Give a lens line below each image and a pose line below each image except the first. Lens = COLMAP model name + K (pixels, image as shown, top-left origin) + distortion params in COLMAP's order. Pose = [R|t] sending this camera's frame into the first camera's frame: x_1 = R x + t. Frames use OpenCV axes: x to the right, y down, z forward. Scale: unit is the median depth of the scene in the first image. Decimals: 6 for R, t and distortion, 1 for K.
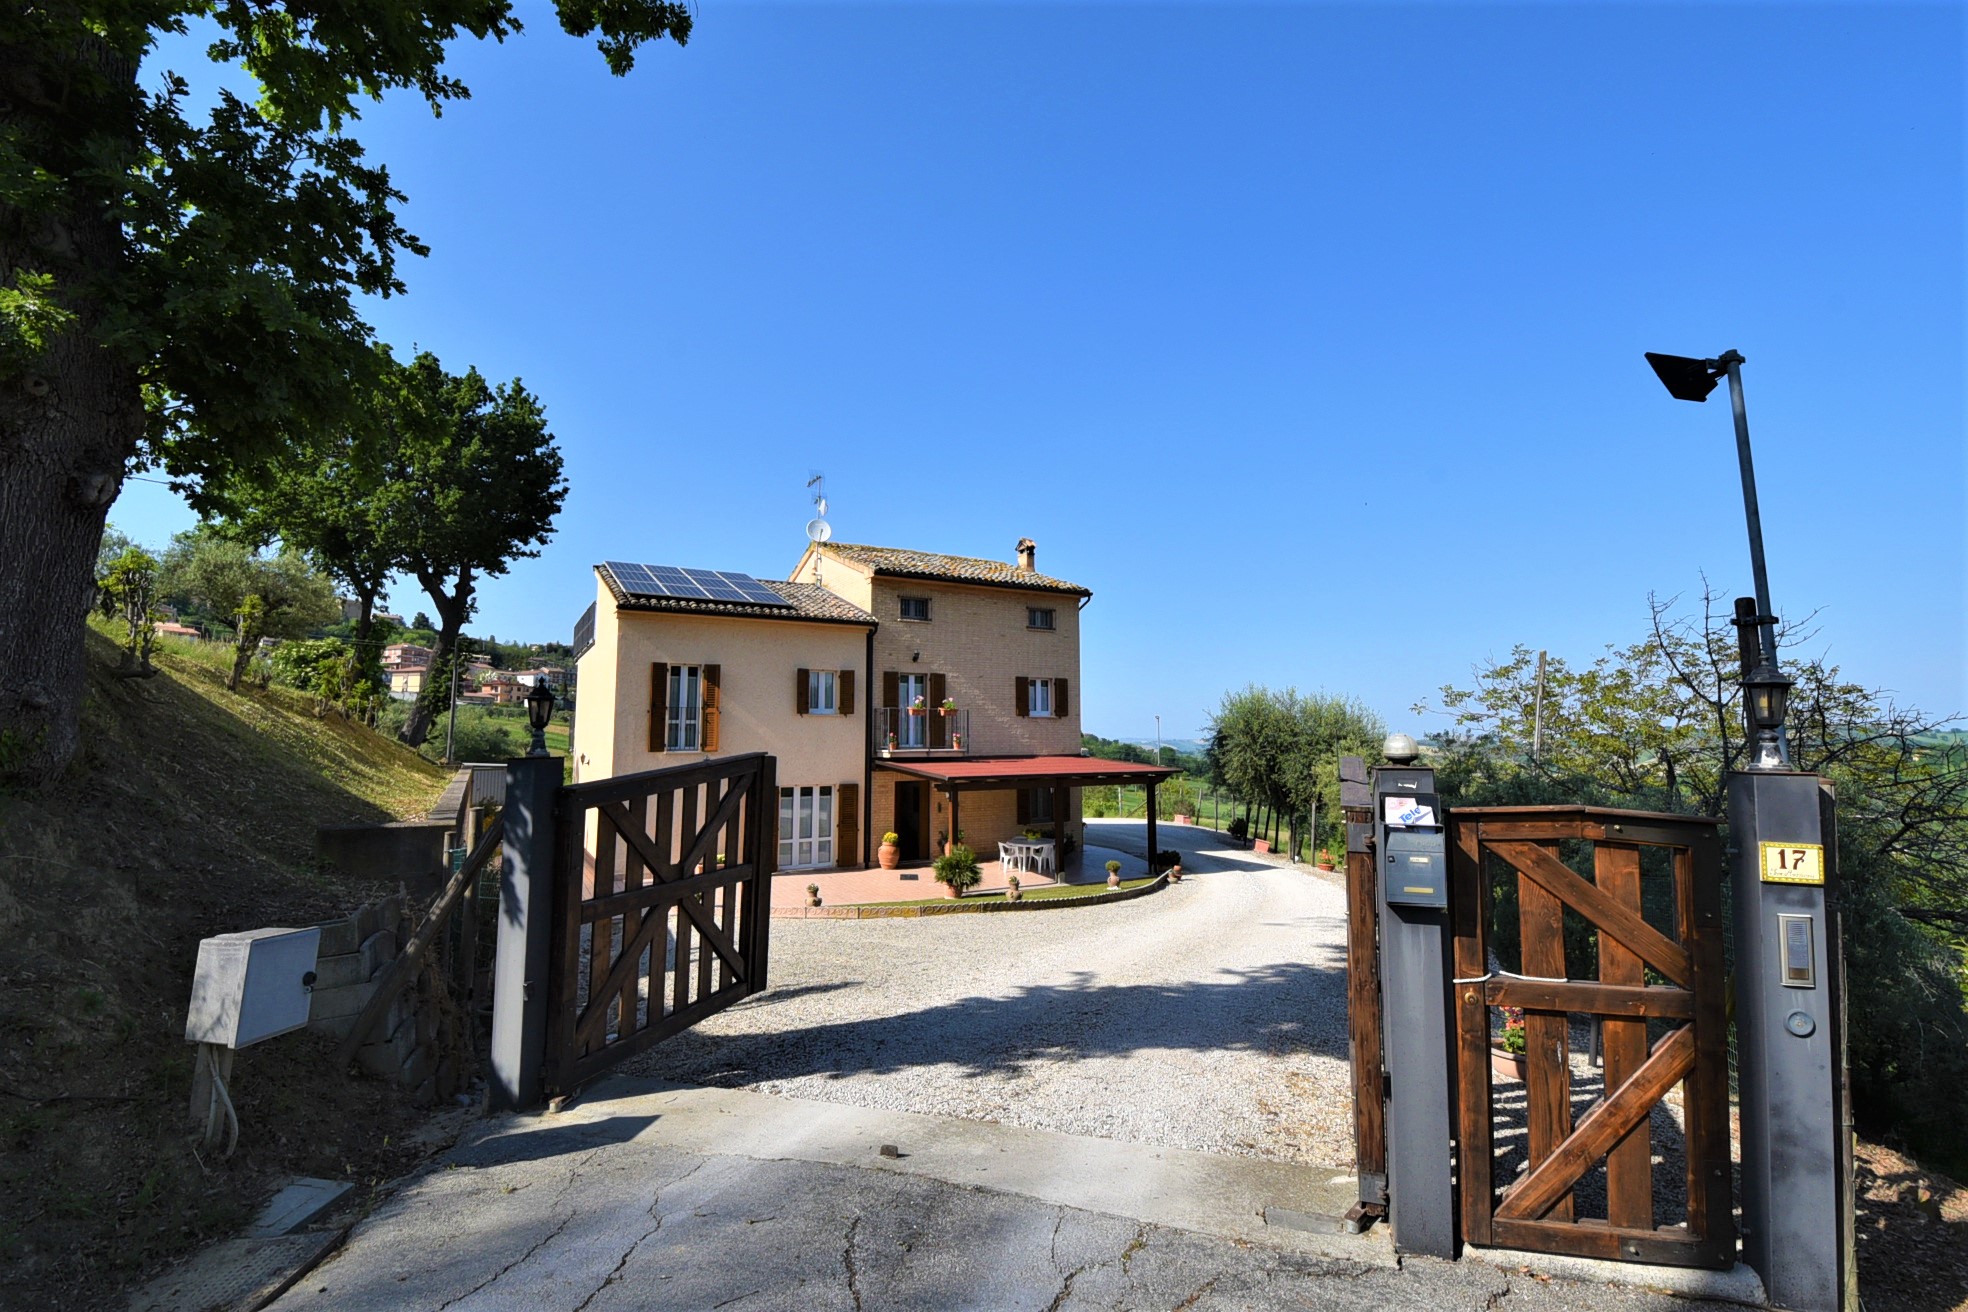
lens RADIAL K [[855.8, 0, 985.4], [0, 855.8, 648.2], [0, 0, 1]] dist [0.002002, -0.015838]
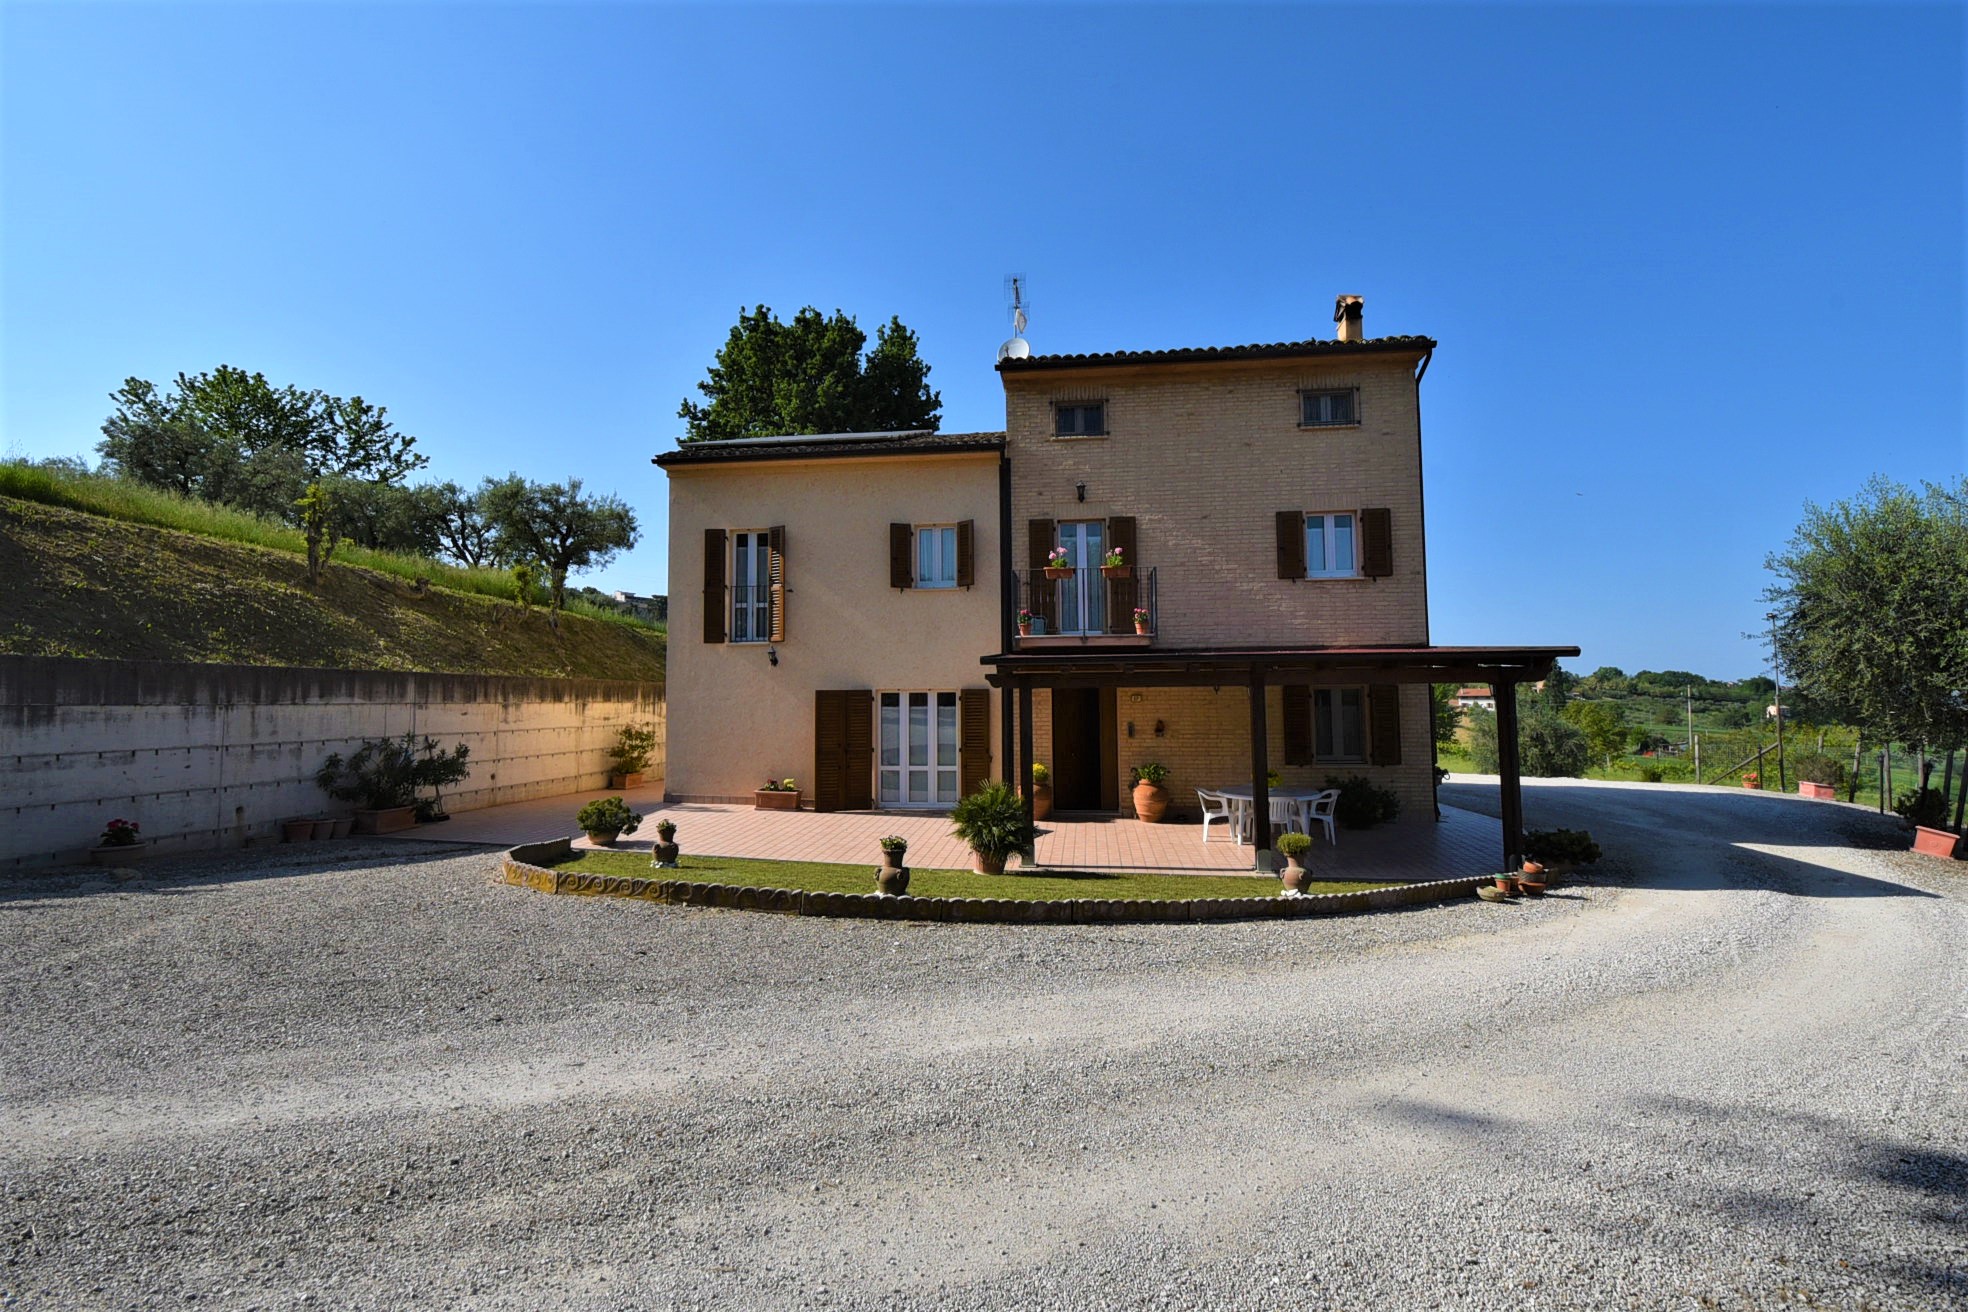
lens RADIAL K [[855.8, 0, 985.4], [0, 855.8, 648.2], [0, 0, 1]] dist [0.002002, -0.015838]
pose [[0.796332, -0.040412, -0.603508, 0.238309], [0.068295, 0.997392, 0.023328, 0.104287], [0.600992, -0.059793, 0.797015, 0.441067]]
